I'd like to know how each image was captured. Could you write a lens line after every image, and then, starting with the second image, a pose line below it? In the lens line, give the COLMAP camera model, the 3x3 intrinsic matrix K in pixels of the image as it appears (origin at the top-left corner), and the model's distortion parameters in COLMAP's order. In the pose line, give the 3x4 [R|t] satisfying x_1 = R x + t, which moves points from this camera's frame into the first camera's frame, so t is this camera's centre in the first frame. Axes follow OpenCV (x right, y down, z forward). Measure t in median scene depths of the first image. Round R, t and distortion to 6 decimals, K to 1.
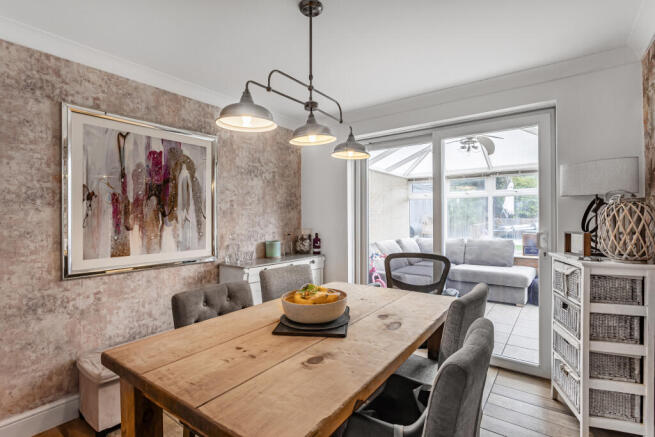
lens RADIAL K [[320.8, 0, 326.2], [0, 320.8, 220.2], [0, 0, 1]] dist [-0.010519, -0.000110]
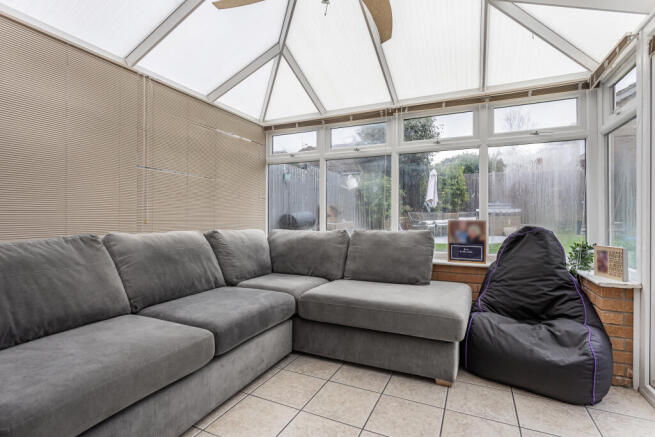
lens RADIAL K [[320.8, 0, 327.4], [0, 320.8, 216.5], [0, 0, 1]] dist [-0.010519, -0.000110]
pose [[0.979783, 0.011228, 0.199749, 0.297908], [-0.009490, 0.999908, -0.009656, 0.041572], [-0.199839, 0.007565, 0.979800, 0.495492]]
